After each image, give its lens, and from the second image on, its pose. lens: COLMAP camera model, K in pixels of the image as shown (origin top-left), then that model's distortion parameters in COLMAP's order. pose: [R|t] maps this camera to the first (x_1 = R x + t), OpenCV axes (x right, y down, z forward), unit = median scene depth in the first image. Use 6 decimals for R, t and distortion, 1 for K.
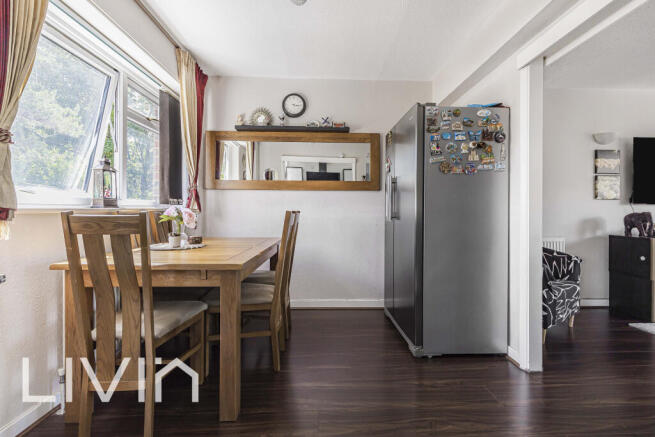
lens RADIAL K [[294.1, 0, 329.6], [0, 294.1, 212.8], [0, 0, 1]] dist [0.001612, 0.000315]
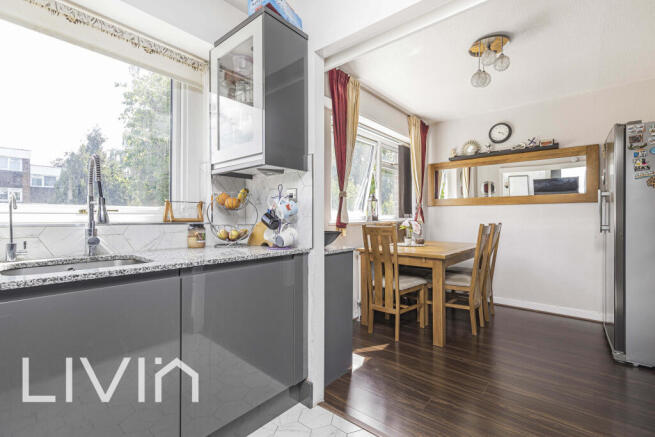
lens RADIAL K [[294.1, 0, 328.2], [0, 294.1, 218.2], [0, 0, 1]] dist [0.001612, 0.000315]
pose [[0.738472, -0.005172, -0.674264, 0.195196], [0.001316, 0.999980, -0.006229, -0.019050], [0.674283, 0.003713, 0.738464, -0.399010]]
